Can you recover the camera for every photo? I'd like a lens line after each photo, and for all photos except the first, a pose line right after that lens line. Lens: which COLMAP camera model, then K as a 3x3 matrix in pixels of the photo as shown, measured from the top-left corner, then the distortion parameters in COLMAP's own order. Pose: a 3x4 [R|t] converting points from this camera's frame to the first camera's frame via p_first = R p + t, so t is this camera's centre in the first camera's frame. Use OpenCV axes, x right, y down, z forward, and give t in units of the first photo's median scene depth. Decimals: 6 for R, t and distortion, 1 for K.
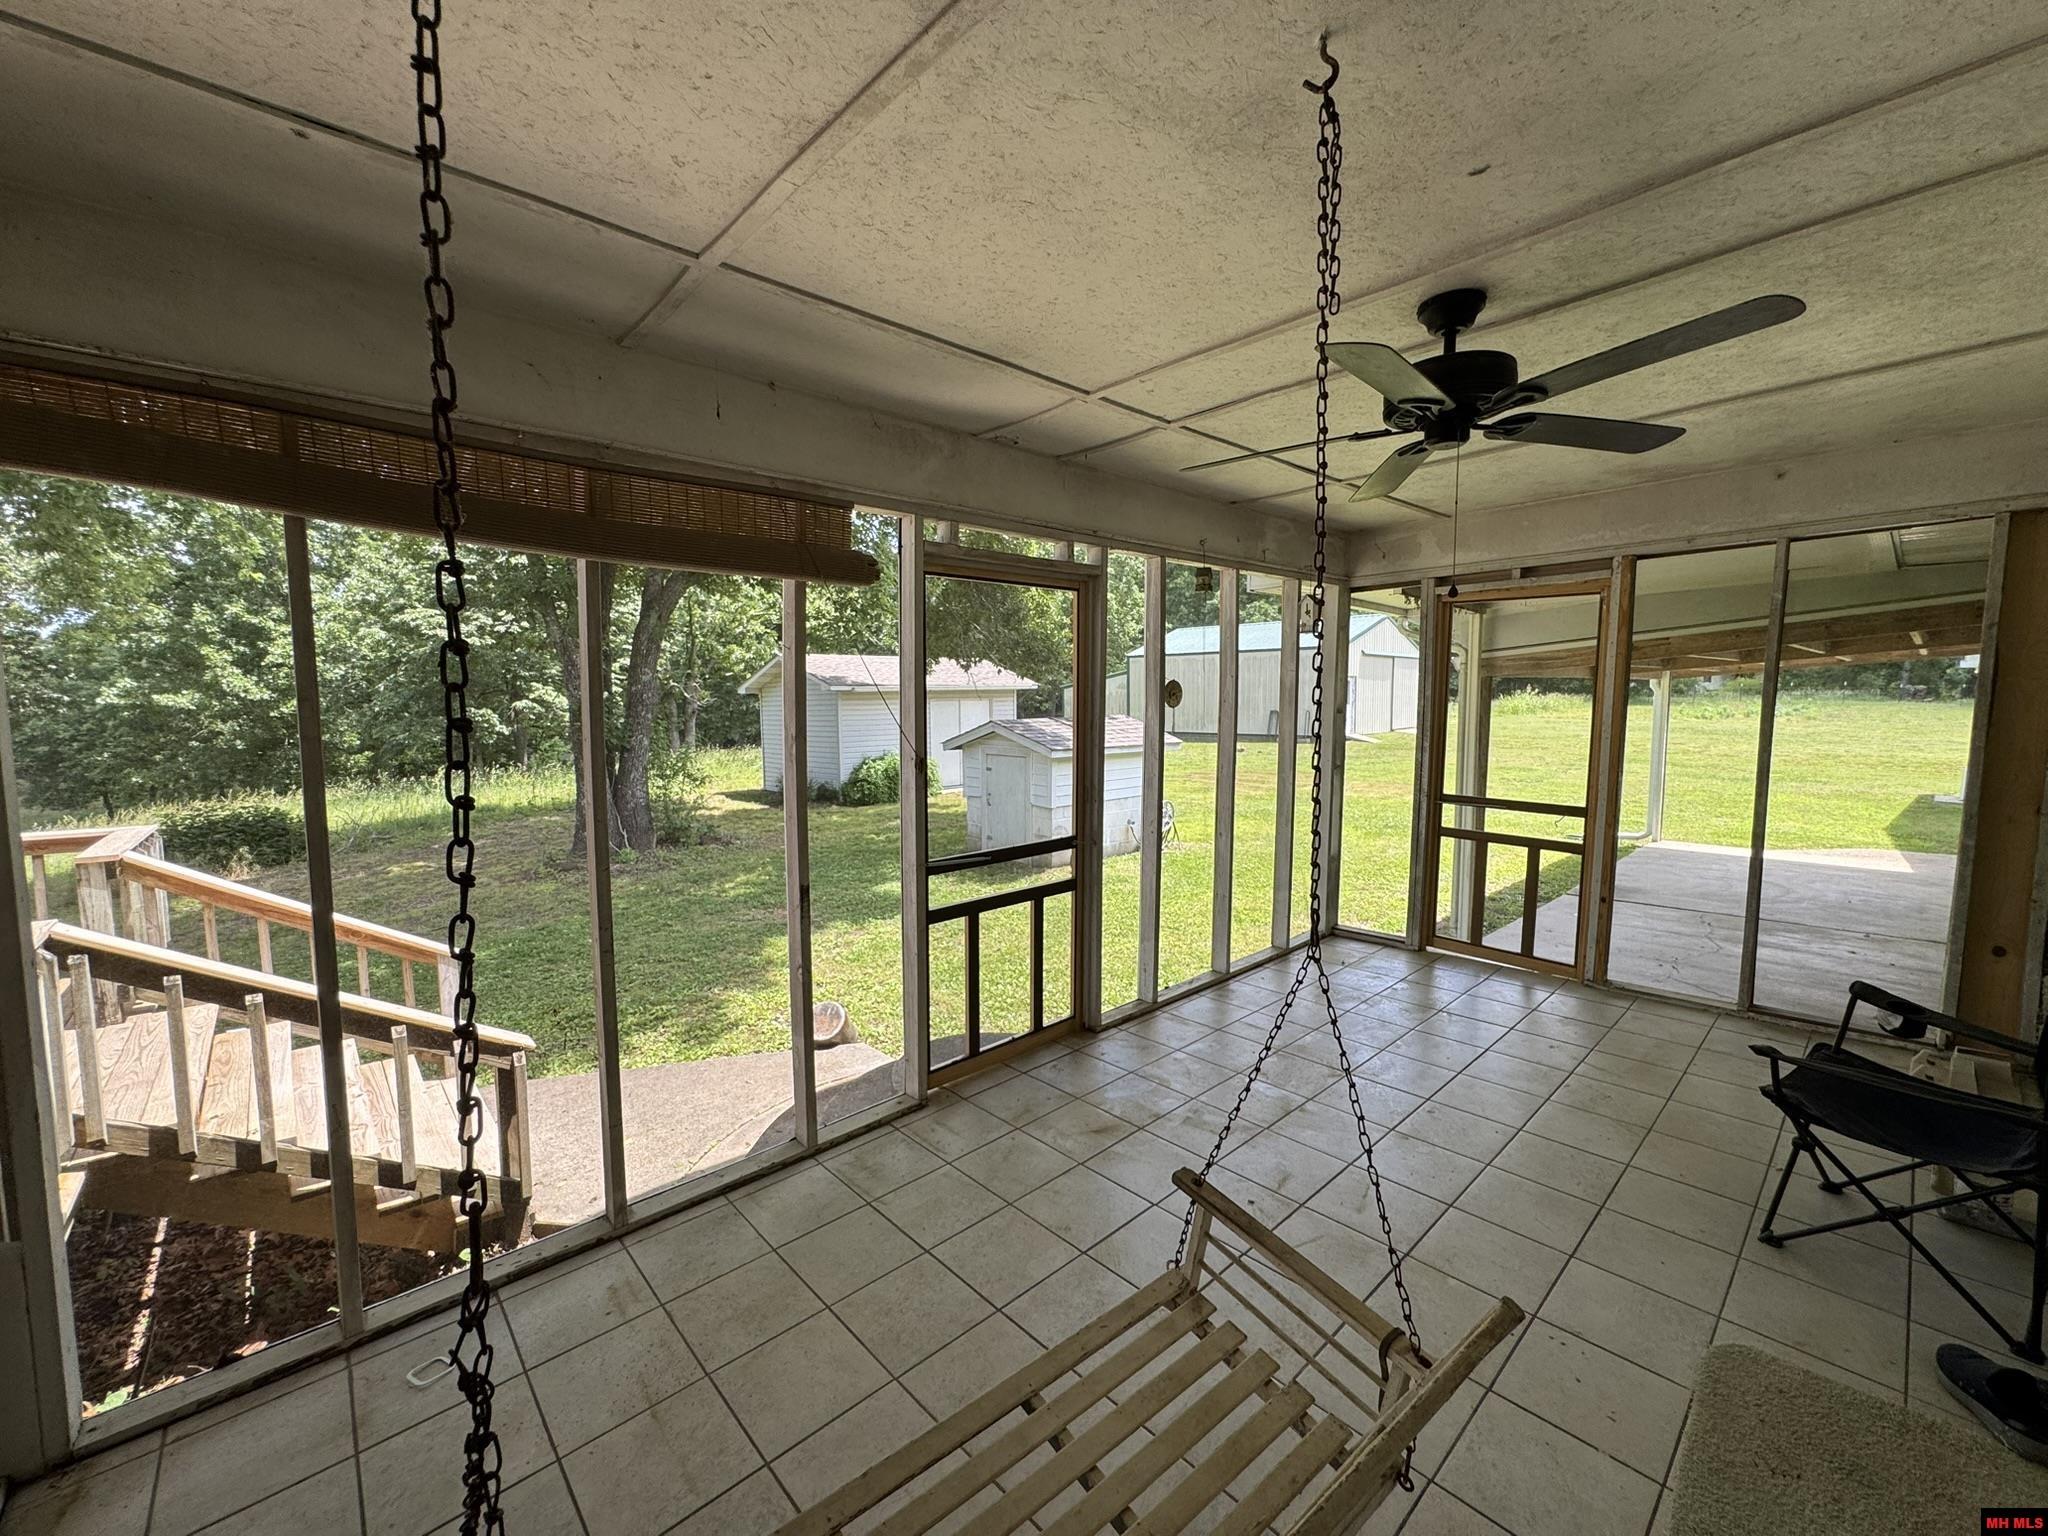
lens RADIAL K [[821.4, 0, 1024.0], [0, 821.4, 768.0], [0, 0, 1]] dist [0.001186, 0.000240]
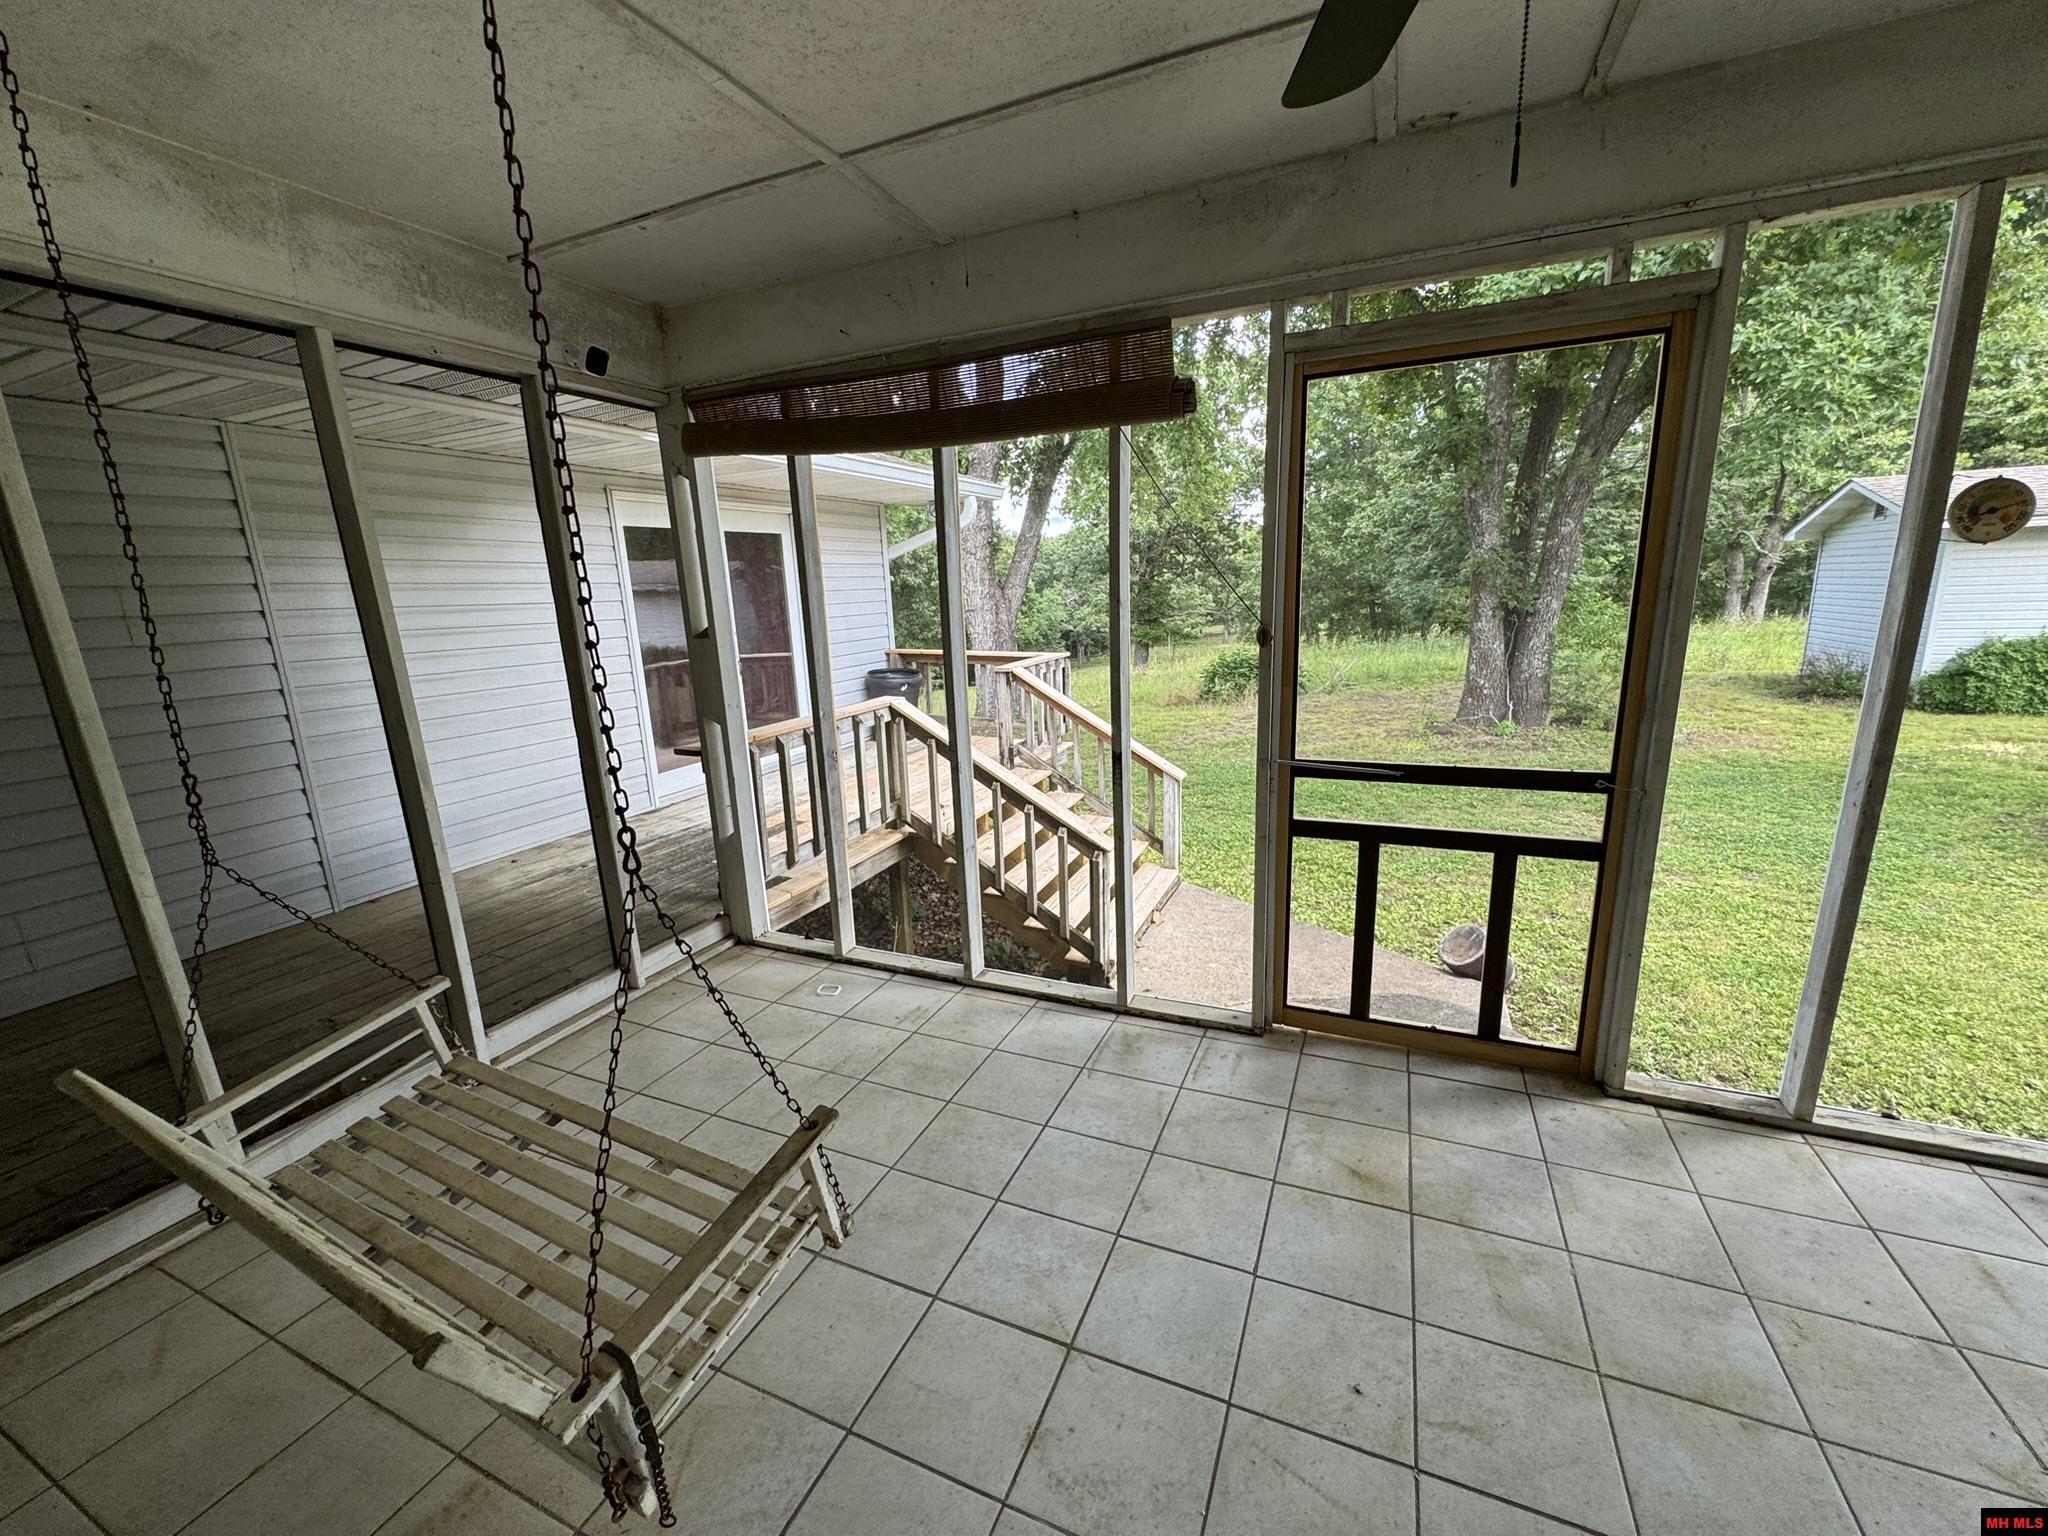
lens RADIAL K [[821.4, 0, 1024.0], [0, 821.4, 768.0], [0, 0, 1]] dist [-0.000969, 0.000305]
pose [[0.399791, 0.196120, -0.895379, 0.471092], [-0.045419, 0.979880, 0.194349, -0.021126], [0.915480, -0.037032, 0.400655, 0.410013]]
